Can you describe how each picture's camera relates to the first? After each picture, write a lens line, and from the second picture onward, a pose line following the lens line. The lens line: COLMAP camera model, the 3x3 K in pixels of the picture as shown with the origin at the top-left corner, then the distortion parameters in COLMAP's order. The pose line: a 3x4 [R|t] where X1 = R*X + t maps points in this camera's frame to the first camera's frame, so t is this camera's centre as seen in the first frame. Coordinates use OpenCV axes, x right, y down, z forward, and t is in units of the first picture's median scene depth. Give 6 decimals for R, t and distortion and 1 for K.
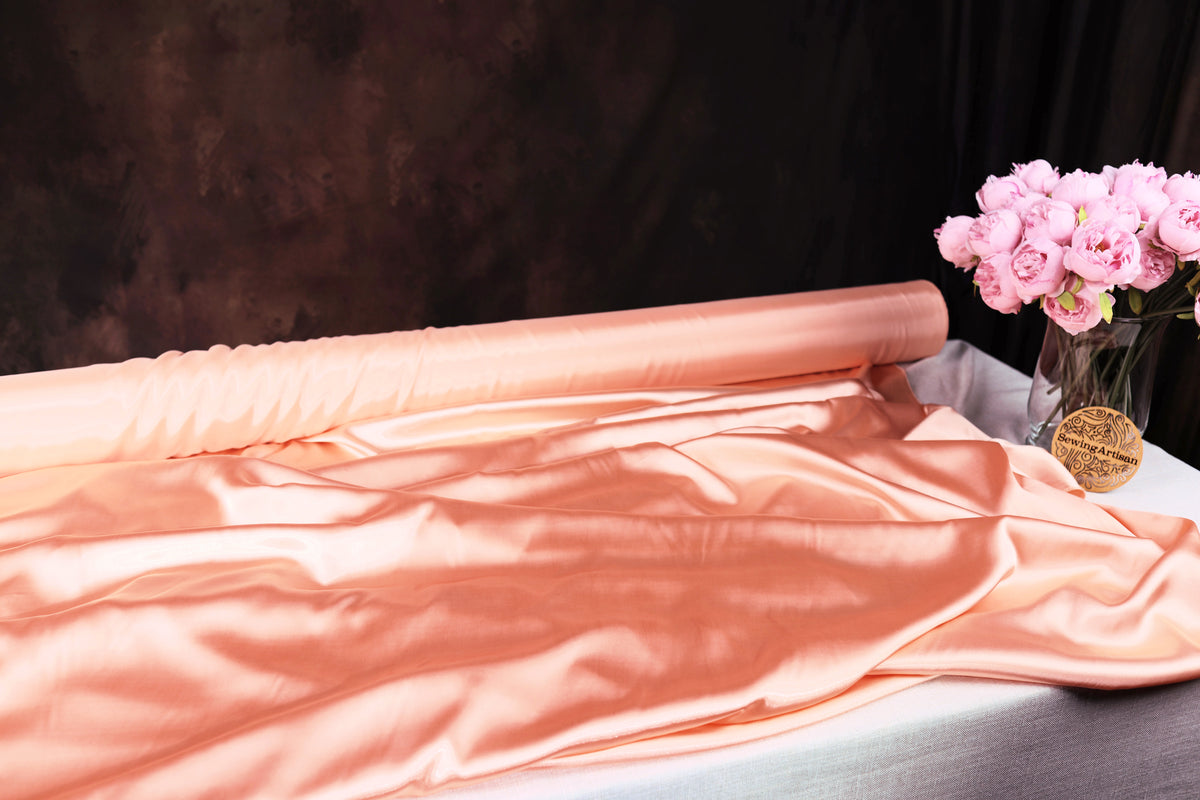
lens RADIAL K [[1152.9, 0, 606.2], [0, 1152.9, 449.4], [0, 0, 1]] dist [-0.050011, 0.011736]
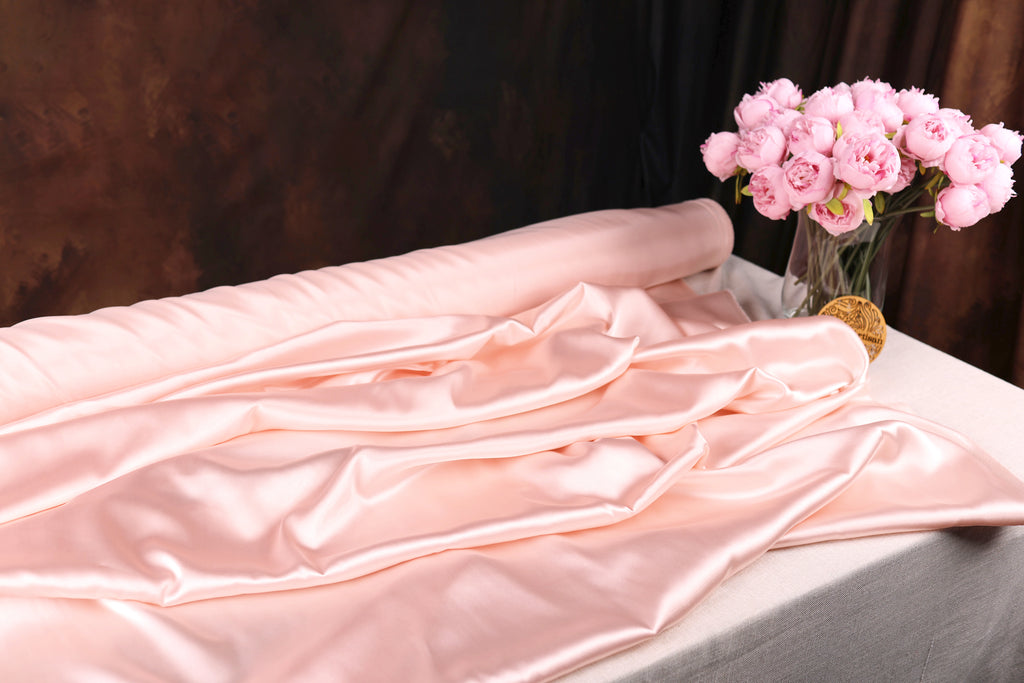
lens RADIAL K [[983.8, 0, 517.3], [0, 983.8, 383.7], [0, 0, 1]] dist [-0.050011, 0.011736]
pose [[0.975426, -0.087424, 0.202242, -0.103001], [0.075845, 0.995042, 0.064328, -0.038691], [-0.206863, -0.047408, 0.977221, 0.105811]]
